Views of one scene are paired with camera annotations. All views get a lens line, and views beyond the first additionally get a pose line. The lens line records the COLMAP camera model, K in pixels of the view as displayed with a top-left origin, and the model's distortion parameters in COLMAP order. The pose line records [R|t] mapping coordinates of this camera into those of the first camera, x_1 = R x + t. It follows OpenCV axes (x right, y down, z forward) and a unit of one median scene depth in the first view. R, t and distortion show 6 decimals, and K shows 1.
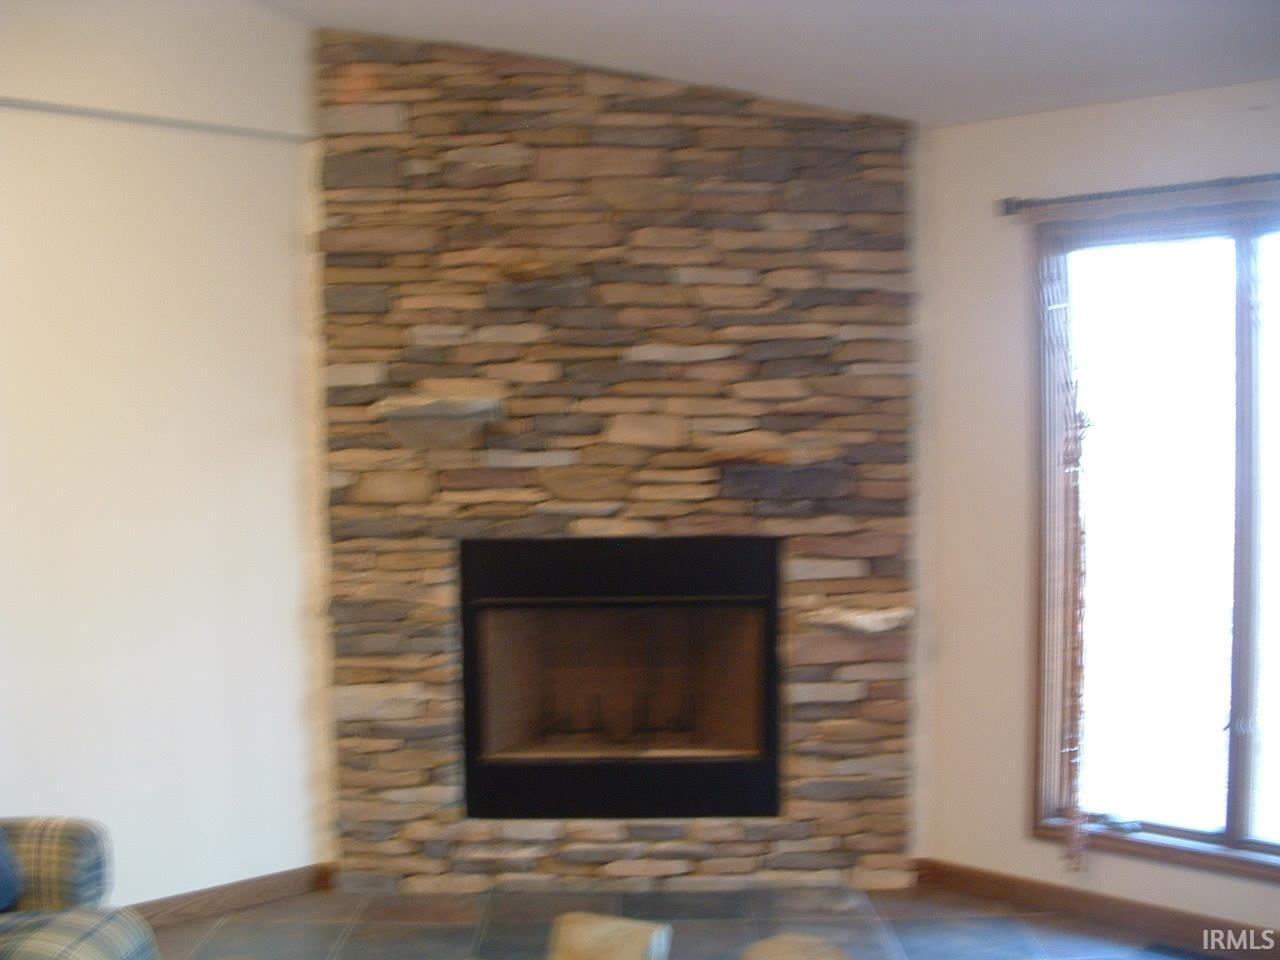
lens RADIAL K [[1489.0, 0, 644.8], [0, 1489.0, 516.3], [0, 0, 1]] dist [-0.259966, 0.336358]
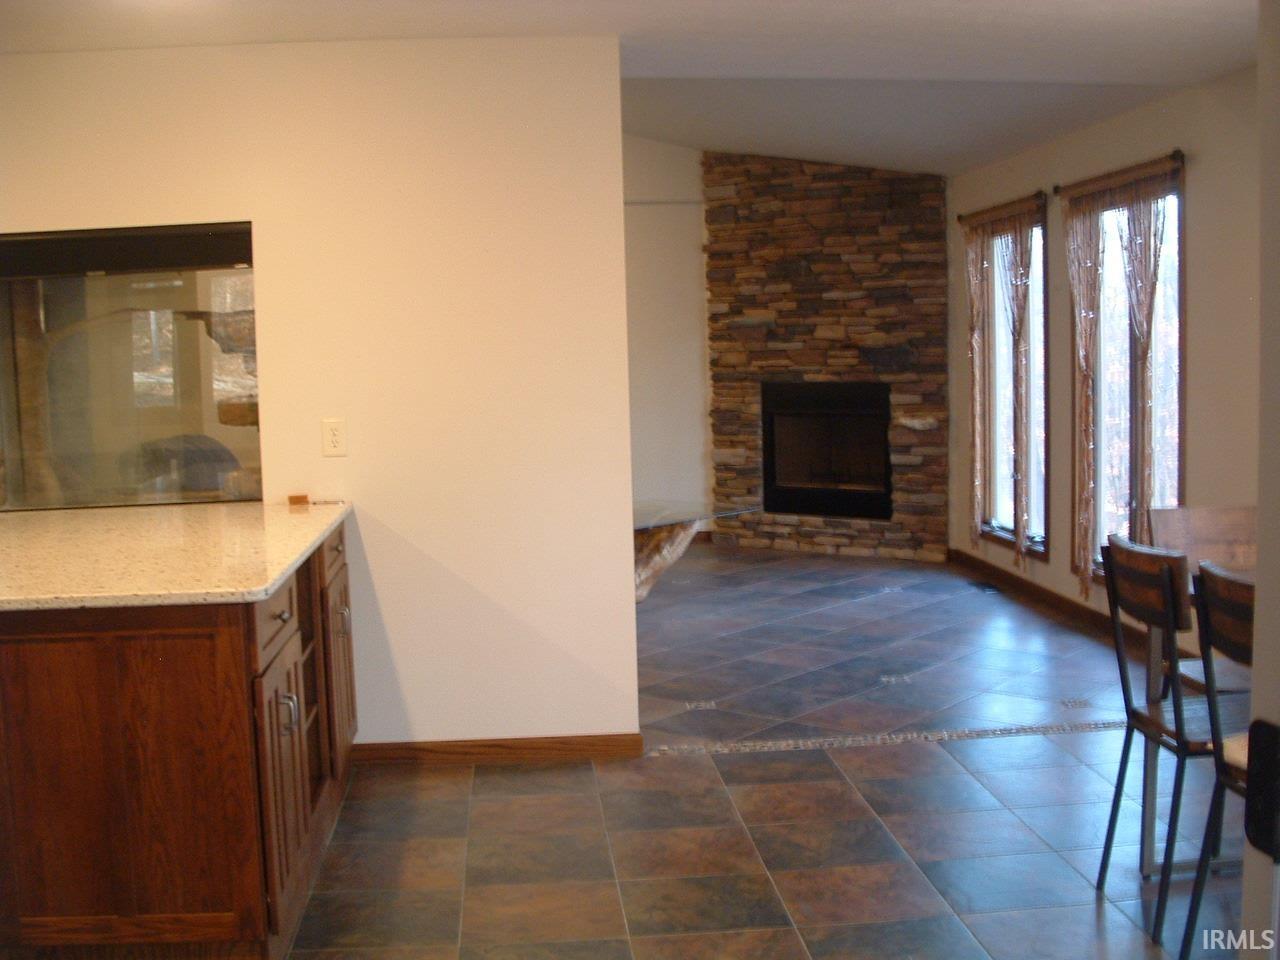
lens RADIAL K [[1489.0, 0, 644.8], [0, 1489.0, 516.3], [0, 0, 1]] dist [-0.259966, 0.336358]
pose [[0.768434, 0.063481, -0.636773, 1.156594], [-0.015859, 0.996651, 0.080221, 0.040111], [0.639733, -0.051546, 0.766867, -0.802606]]
